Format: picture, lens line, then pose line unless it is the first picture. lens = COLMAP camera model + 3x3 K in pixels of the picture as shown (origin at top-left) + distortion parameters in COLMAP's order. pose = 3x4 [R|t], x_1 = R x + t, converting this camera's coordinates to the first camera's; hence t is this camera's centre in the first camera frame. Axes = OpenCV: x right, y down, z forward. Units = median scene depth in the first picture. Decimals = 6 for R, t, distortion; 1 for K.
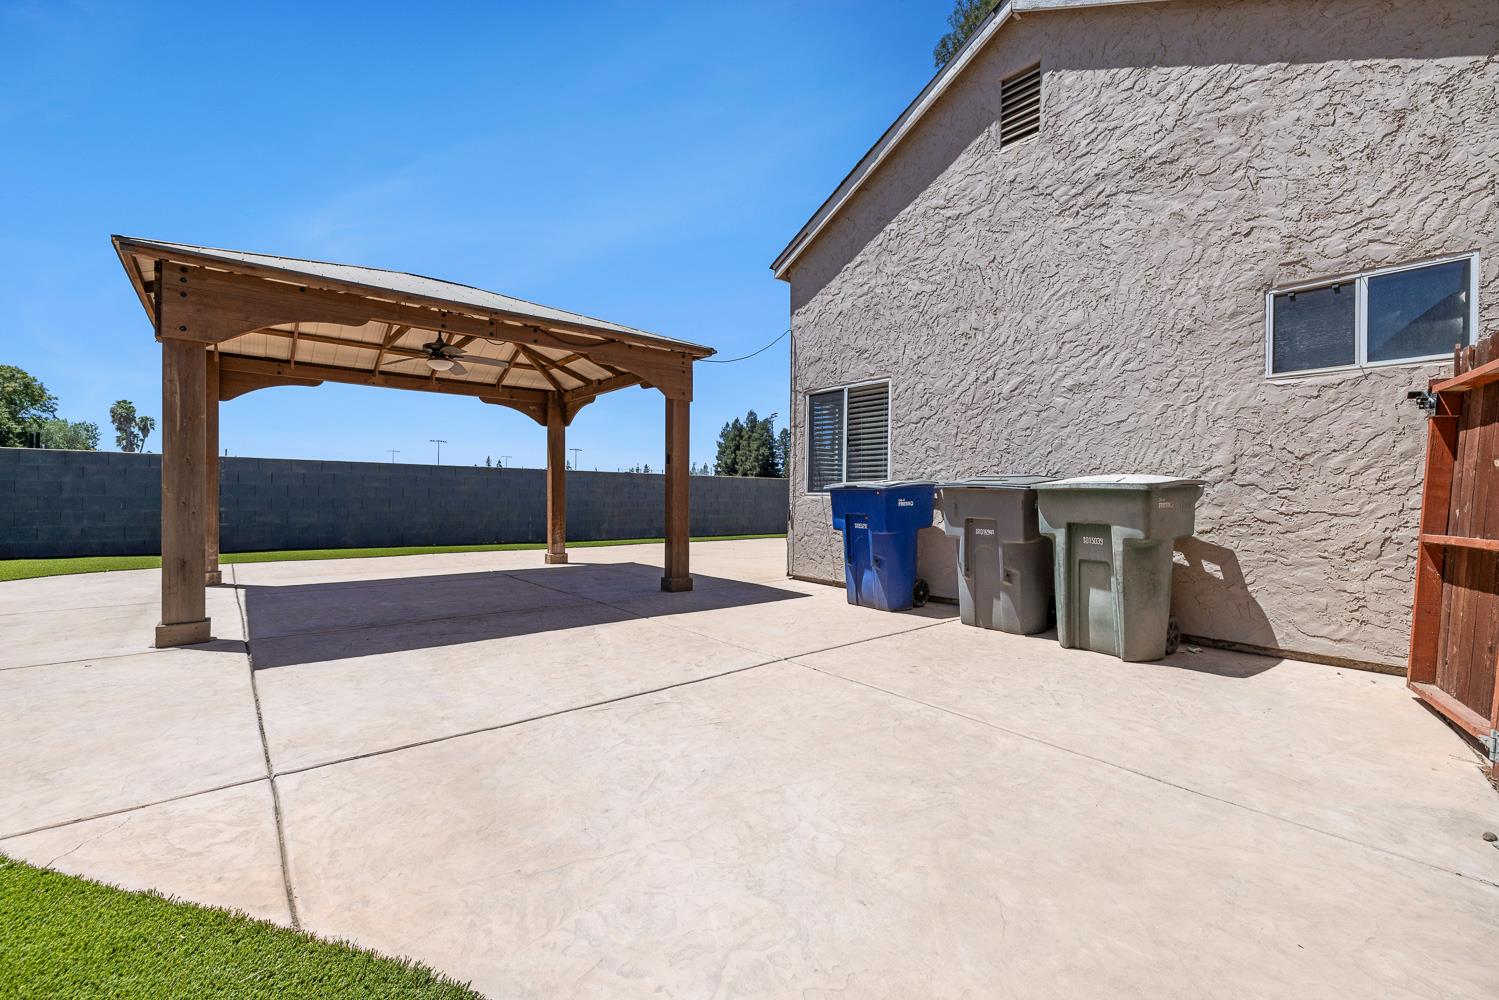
lens RADIAL K [[630.4, 0, 751.9], [0, 630.4, 497.2], [0, 0, 1]] dist [0.000184, 0.000800]
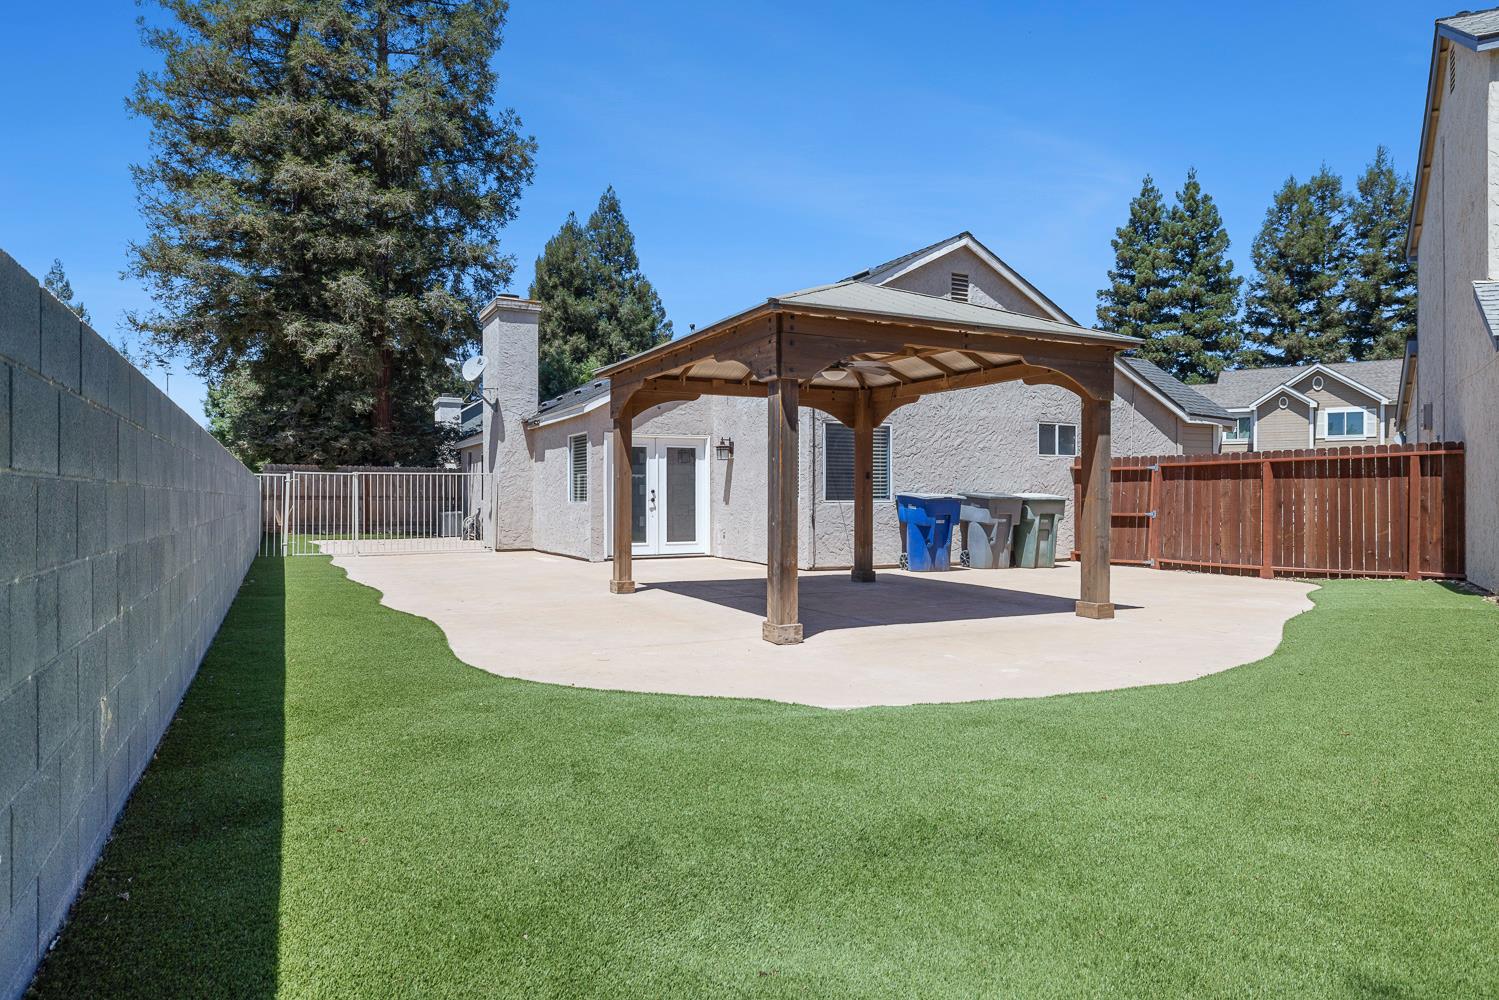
lens RADIAL K [[899.1, 0, 748.8], [0, 899.1, 500.3], [0, 0, 1]] dist [-0.003547, 0.001914]
pose [[0.238726, -0.002738, 0.971083, -2.296166], [0.003272, 0.999993, 0.002015, -0.015185], [-0.971081, 0.002696, 0.238734, 0.970823]]
